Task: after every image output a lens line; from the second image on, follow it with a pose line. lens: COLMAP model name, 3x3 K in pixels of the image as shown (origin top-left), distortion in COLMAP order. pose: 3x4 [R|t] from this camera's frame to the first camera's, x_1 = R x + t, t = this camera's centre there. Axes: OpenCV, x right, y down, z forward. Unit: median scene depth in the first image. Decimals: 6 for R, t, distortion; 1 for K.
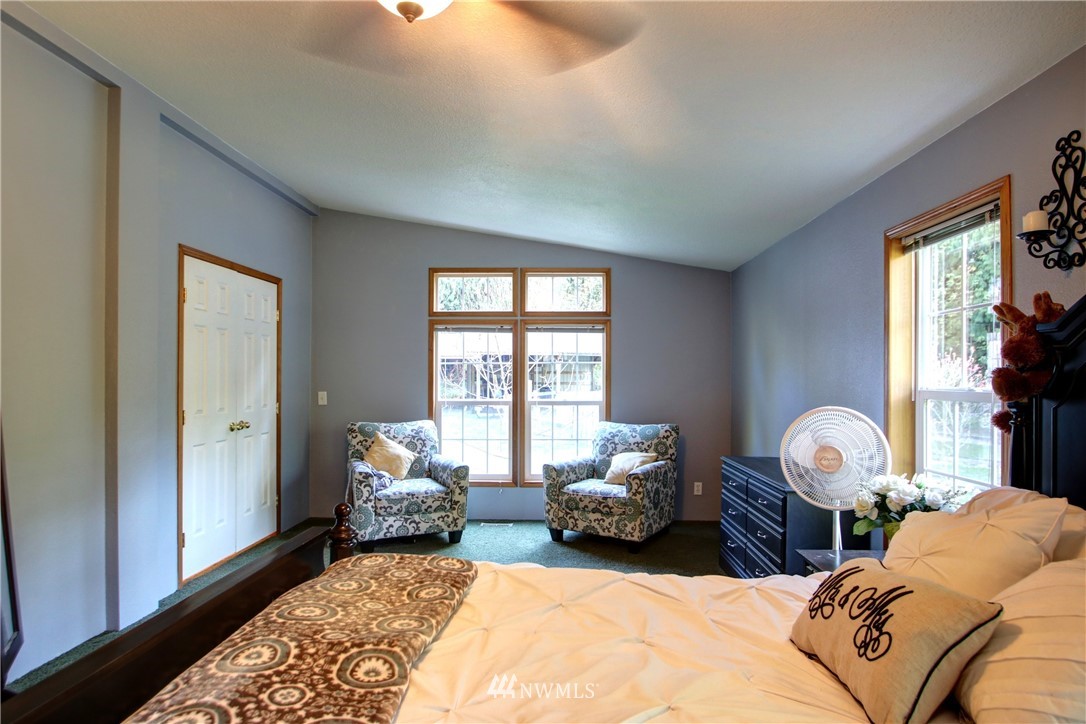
lens RADIAL K [[601.2, 0, 543.5], [0, 601.2, 373.9], [0, 0, 1]] dist [-0.030063, -0.000530]
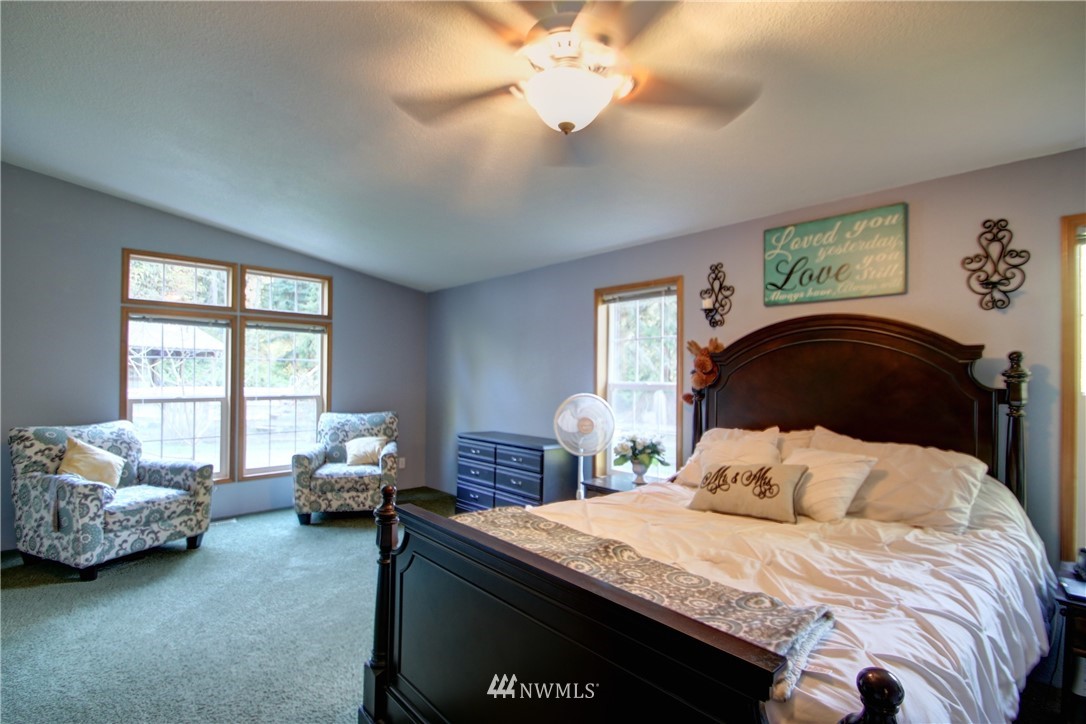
lens RADIAL K [[509.5, 0, 548.5], [0, 509.5, 374.4], [0, 0, 1]] dist [0.011050, -0.020258]
pose [[0.713546, 0.006328, 0.700580, -0.314742], [-0.012665, 0.999912, 0.003868, -0.001819], [-0.700494, -0.011633, 0.713563, 0.033564]]
